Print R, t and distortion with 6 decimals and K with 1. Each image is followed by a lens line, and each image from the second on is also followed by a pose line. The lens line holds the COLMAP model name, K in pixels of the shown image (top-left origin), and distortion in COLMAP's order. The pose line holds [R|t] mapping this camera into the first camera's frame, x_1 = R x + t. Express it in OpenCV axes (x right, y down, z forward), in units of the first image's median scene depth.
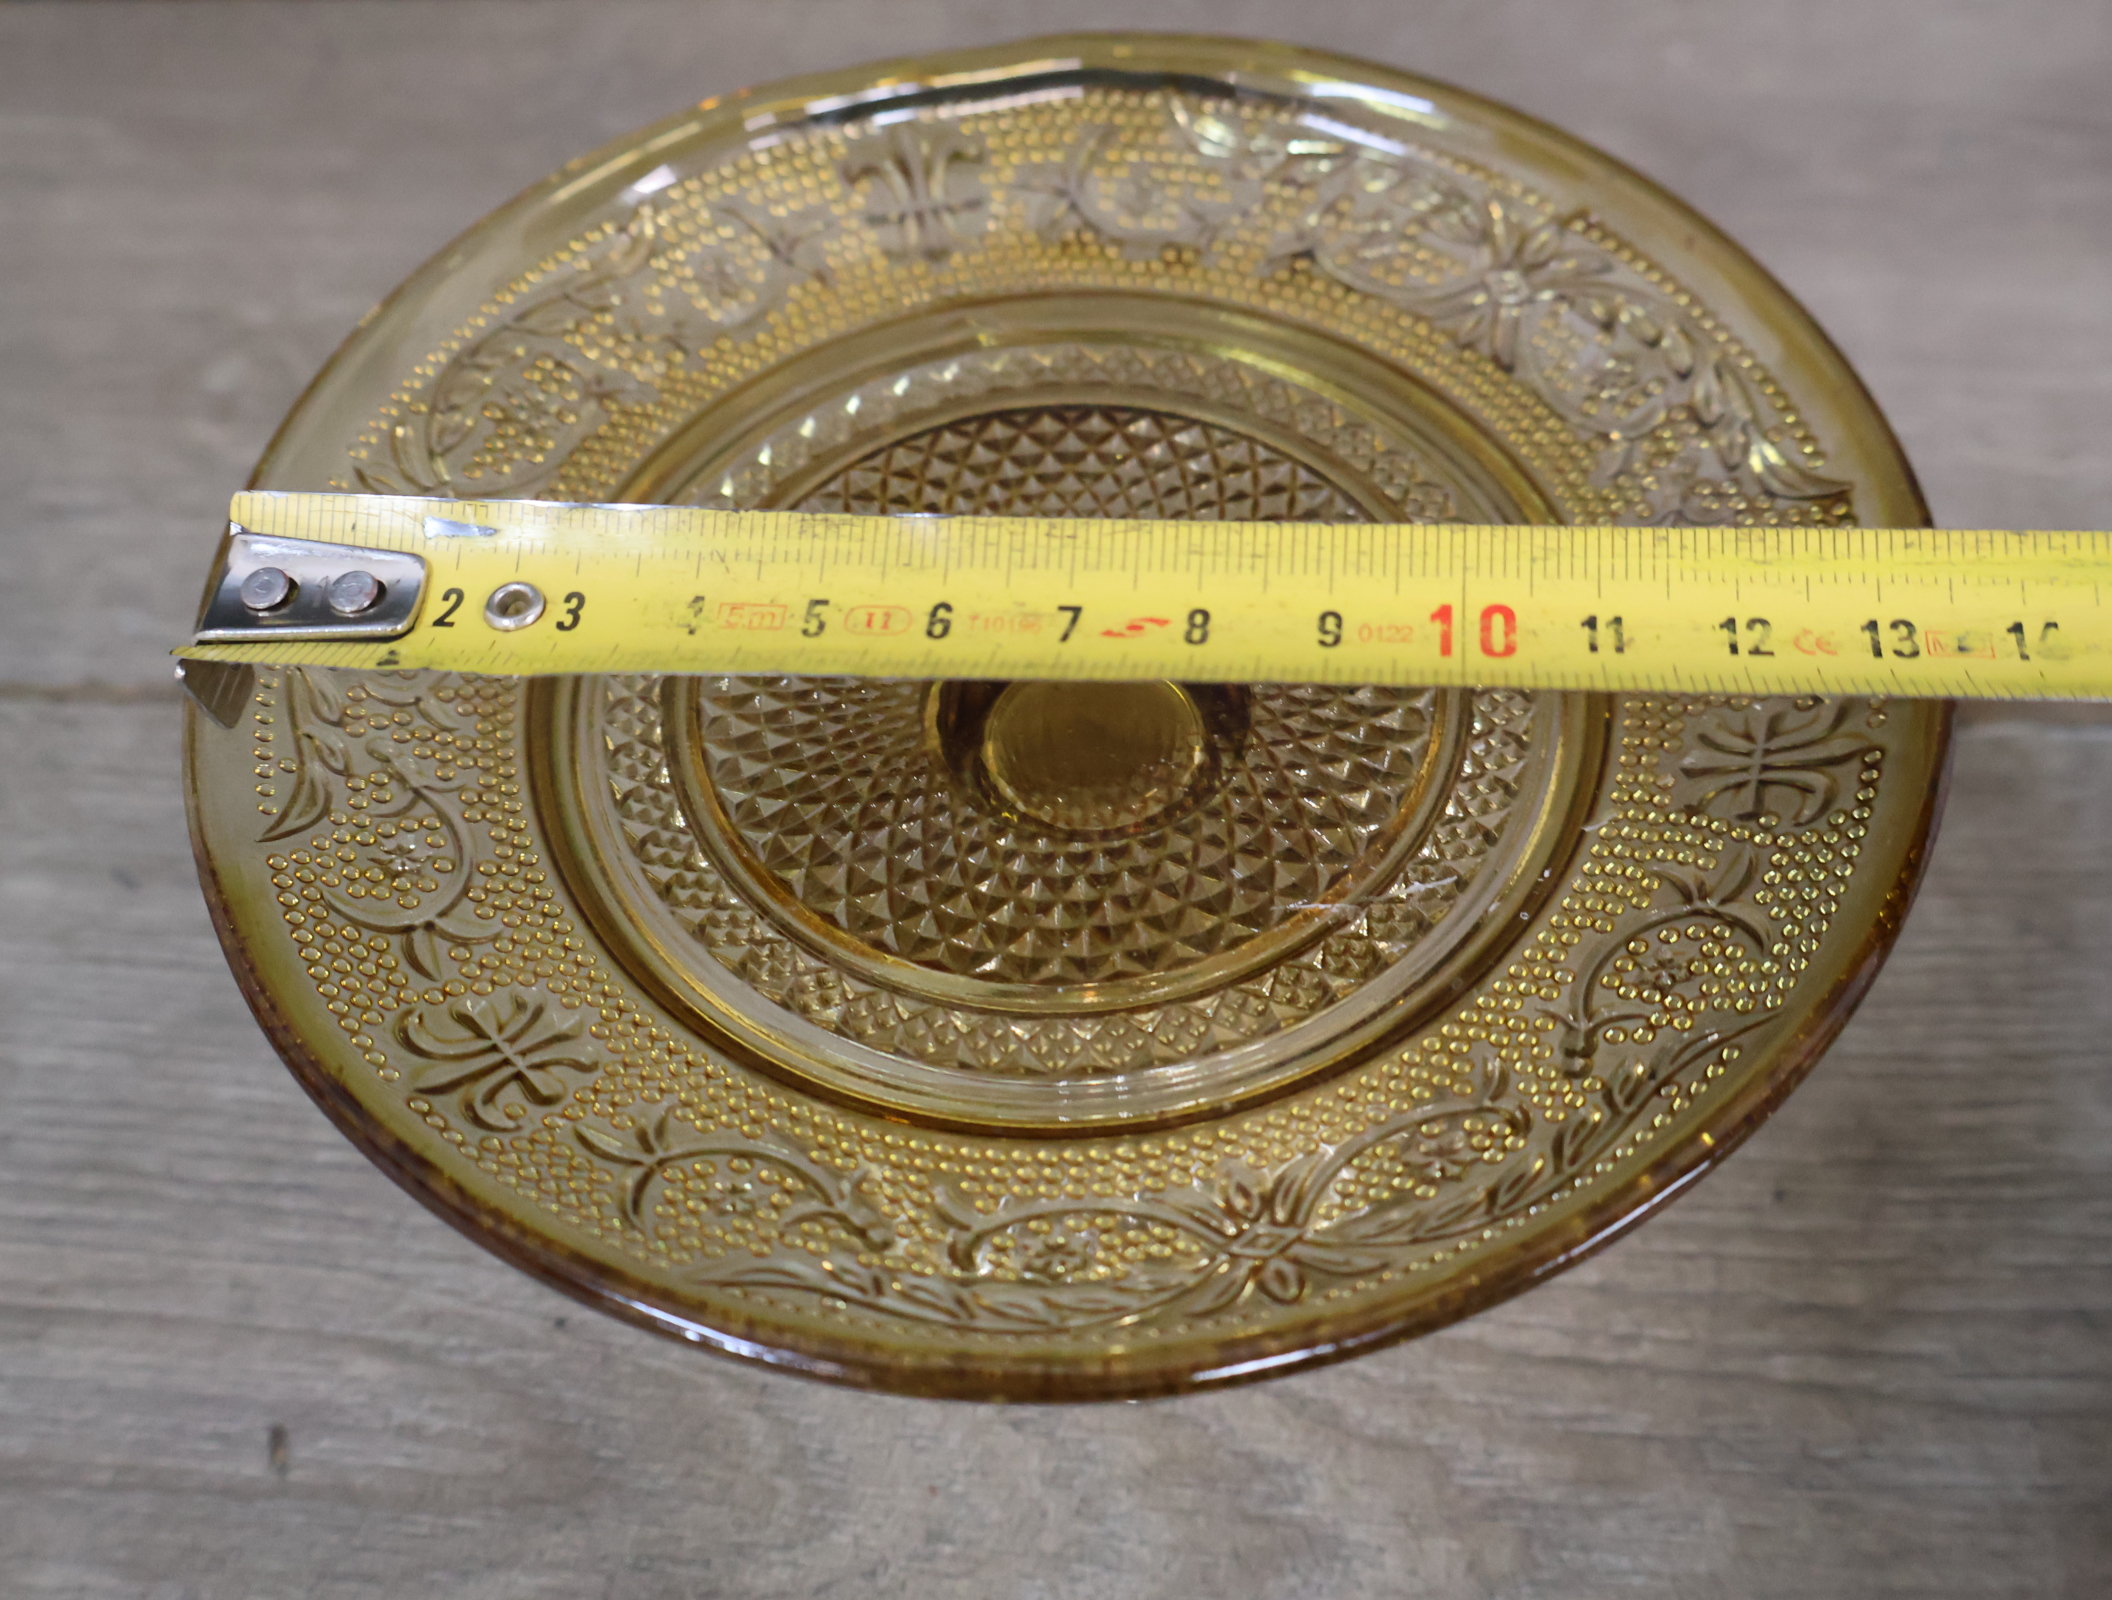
lens RADIAL K [[2290.2, 0, 1051.5], [0, 2290.2, 800.6], [0, 0, 1]] dist [0.007992, 0.000000]
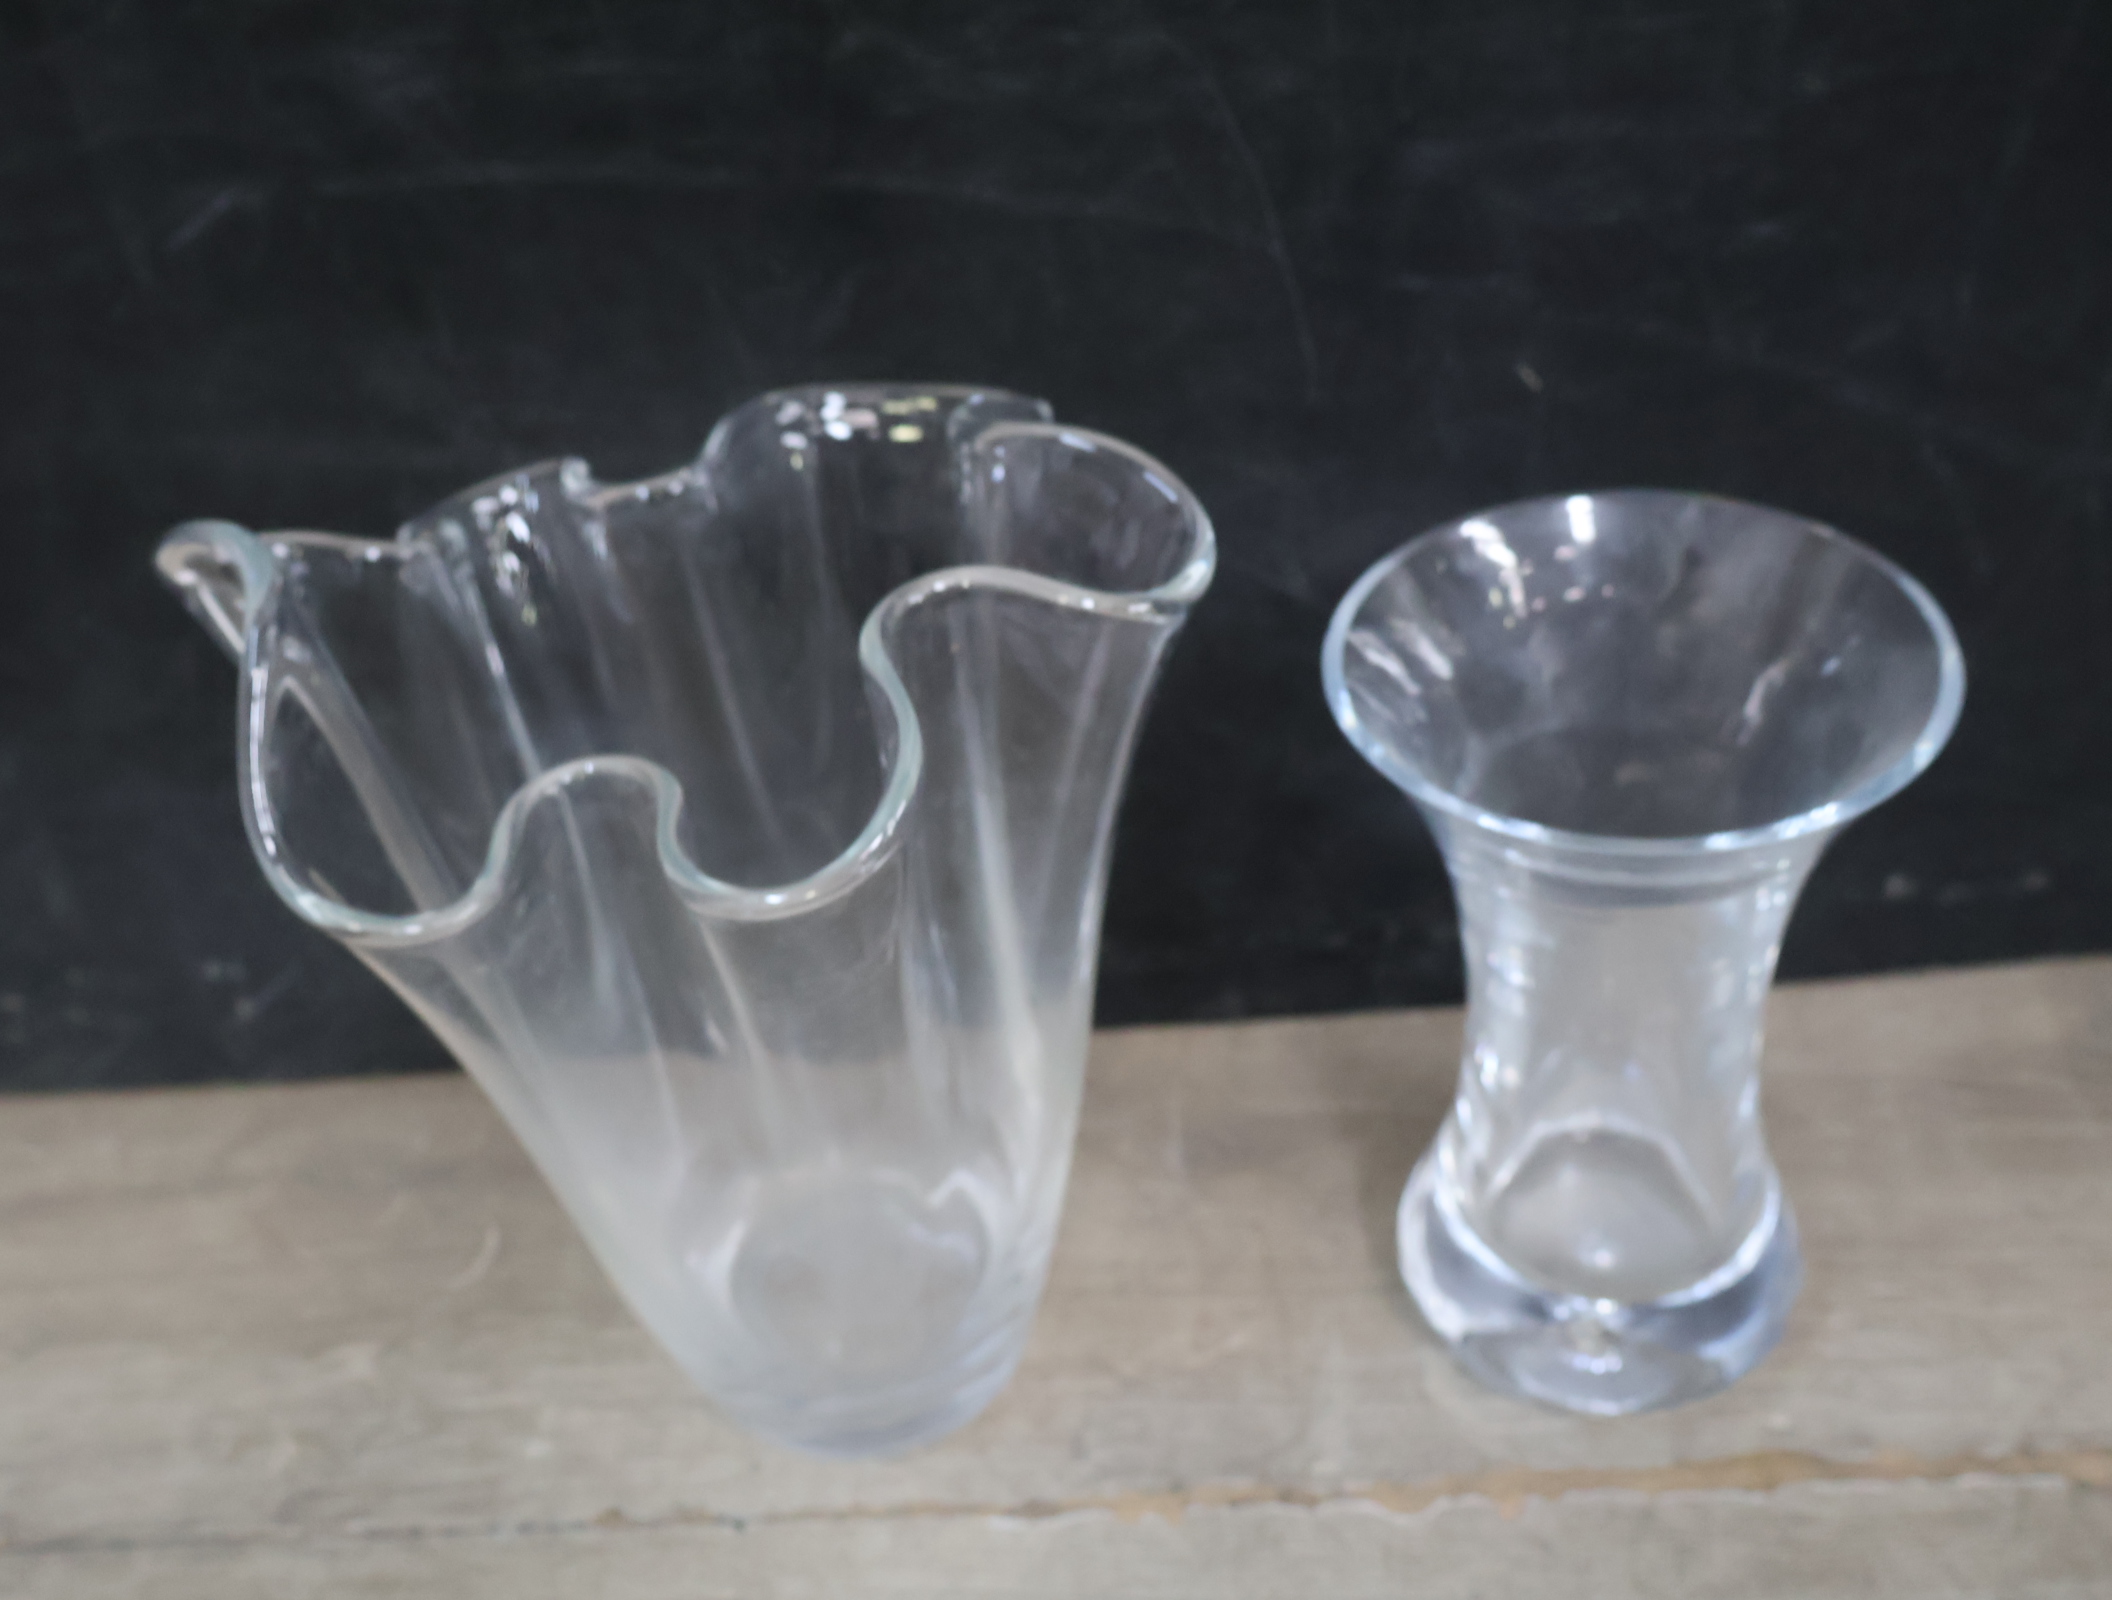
lens RADIAL K [[2290.2, 0, 1028.3], [0, 2290.2, 788.8], [0, 0, 1]] dist [0.007992, 0.000000]
pose [[0.997787, -0.061905, -0.024269, -0.272309], [0.052665, 0.958584, -0.279899, -0.102086], [0.040591, 0.278002, 0.959723, -1.012170]]
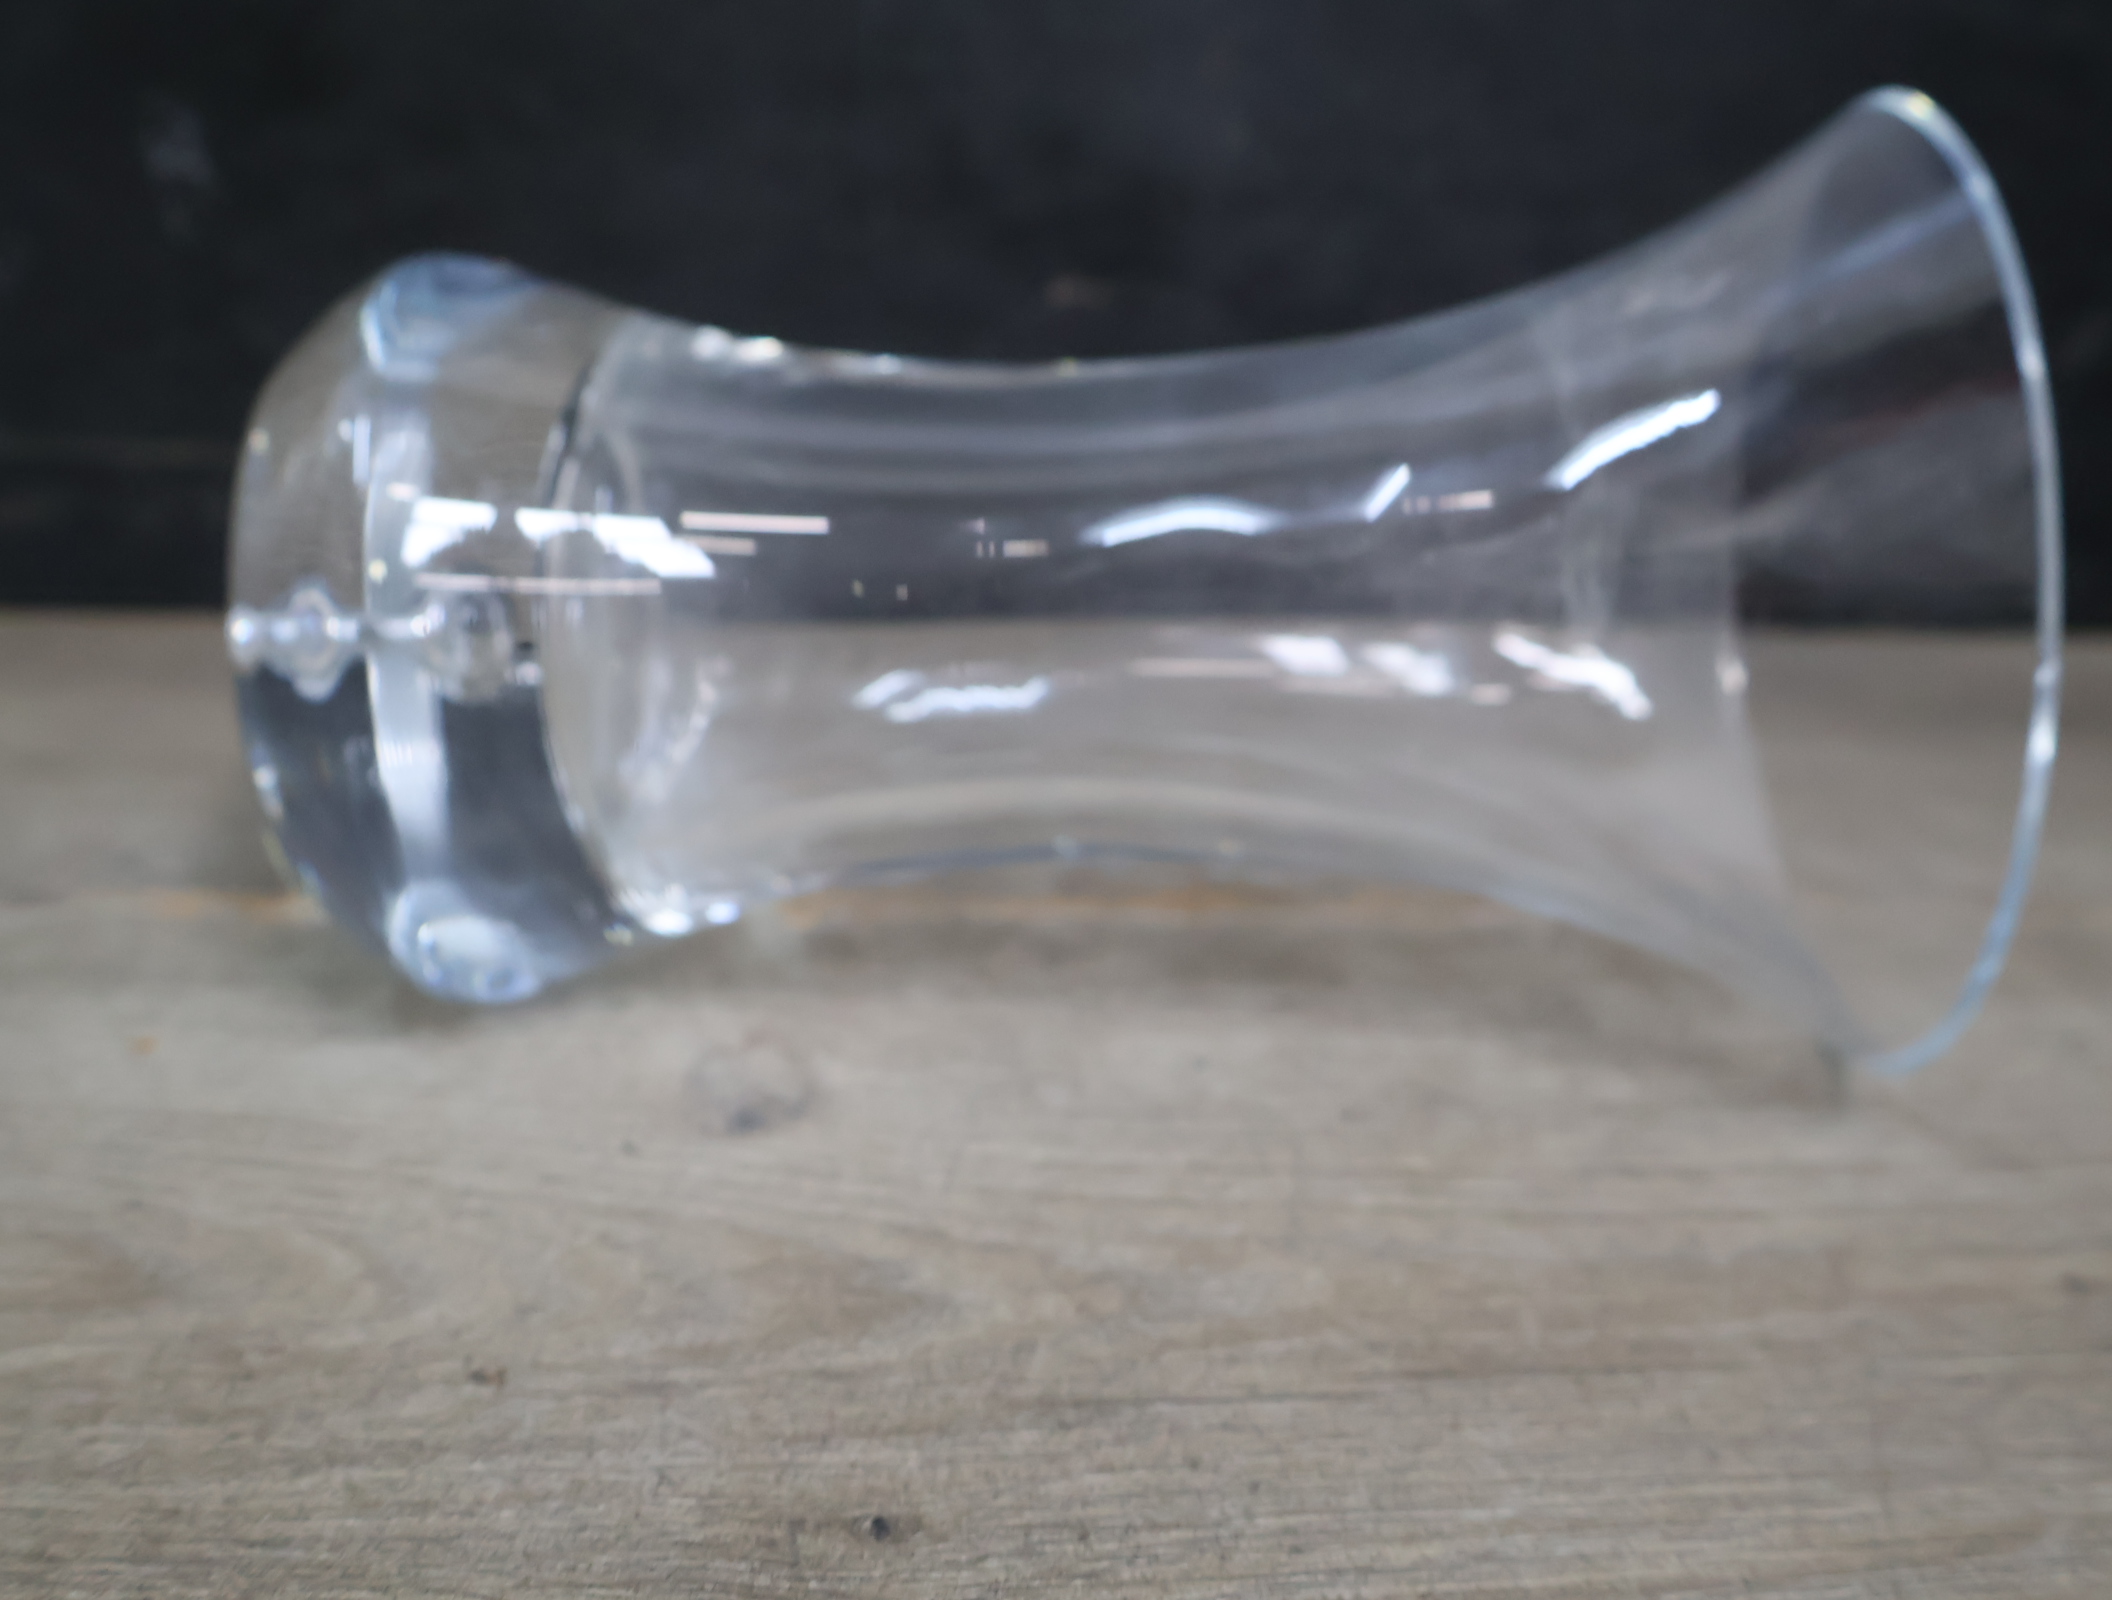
lens RADIAL K [[2290.2, 0, 1056.6], [0, 2290.2, 813.3], [0, 0, 1]] dist [0.007992, 0.000000]
pose [[0.985628, 0.037797, 0.164647, 0.001731], [0.064282, 0.817407, -0.572462, 0.691693], [-0.156221, 0.574819, 0.803230, 0.079433]]
